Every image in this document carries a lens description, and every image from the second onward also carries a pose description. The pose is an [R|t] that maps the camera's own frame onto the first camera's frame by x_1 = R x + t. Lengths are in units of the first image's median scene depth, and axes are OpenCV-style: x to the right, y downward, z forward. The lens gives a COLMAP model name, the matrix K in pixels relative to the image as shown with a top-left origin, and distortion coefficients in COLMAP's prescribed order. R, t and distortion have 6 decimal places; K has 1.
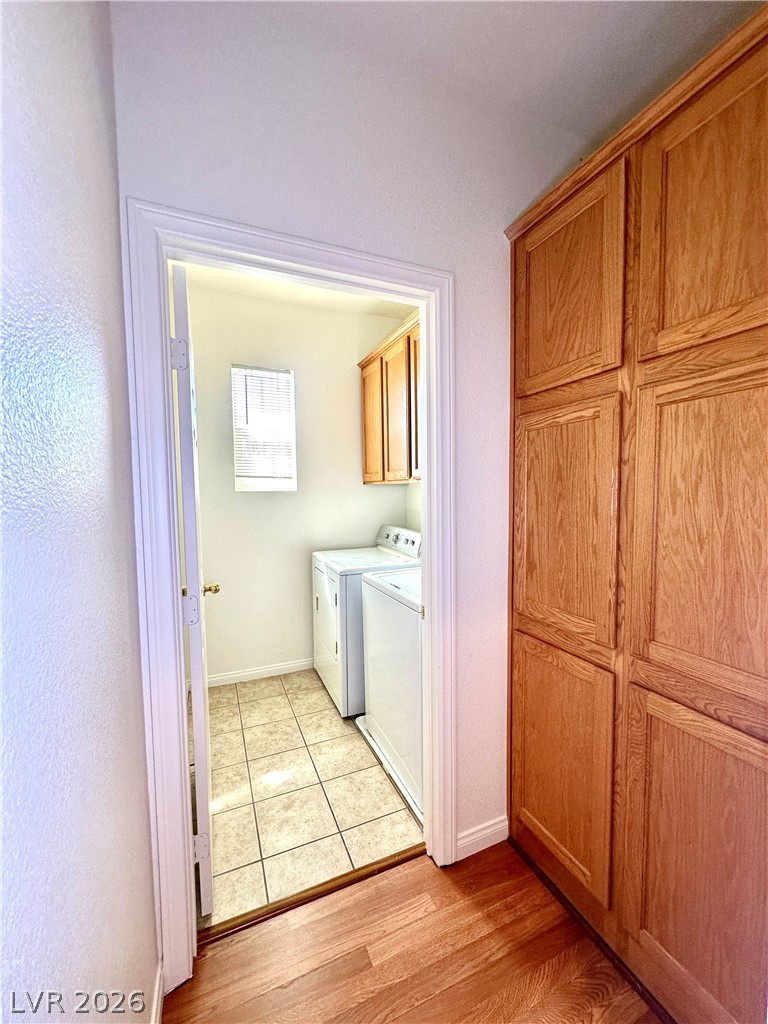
lens RADIAL K [[408.4, 0, 386.2], [0, 408.4, 511.3], [0, 0, 1]] dist [-0.004213, -0.000146]
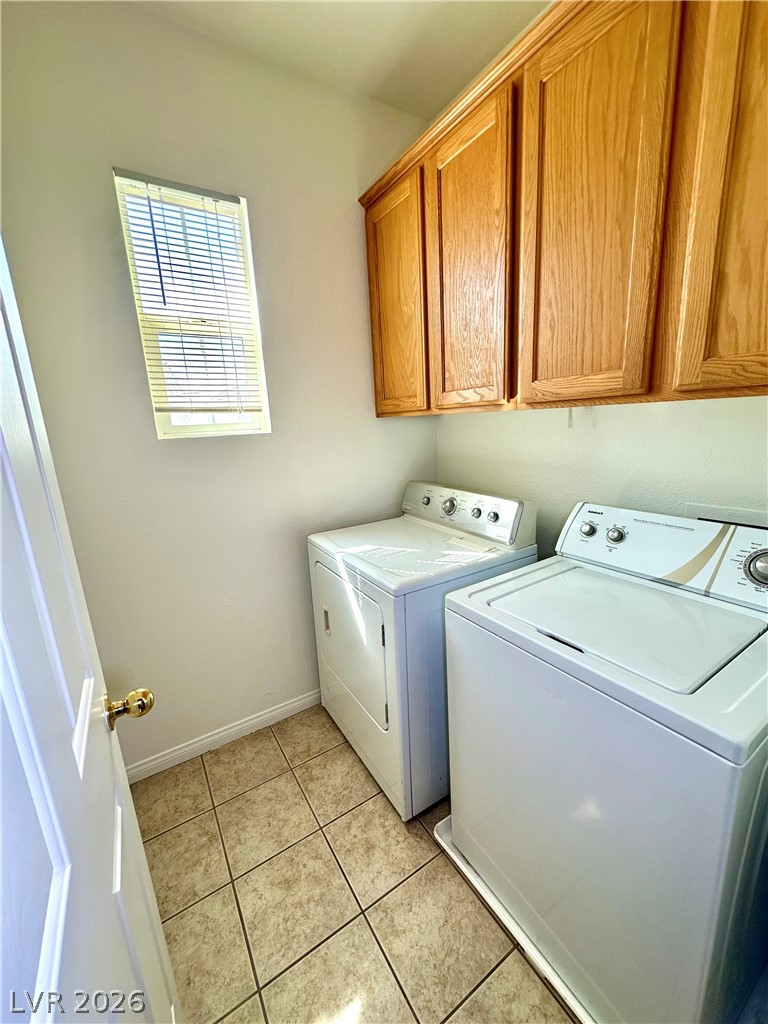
lens RADIAL K [[408.4, 0, 385.8], [0, 408.4, 513.3], [0, 0, 1]] dist [-0.004213, -0.000146]
pose [[0.987638, -0.067083, 0.141675, -0.163604], [0.042825, 0.984890, 0.167802, -0.030741], [-0.150791, -0.159660, 0.975587, 0.435735]]
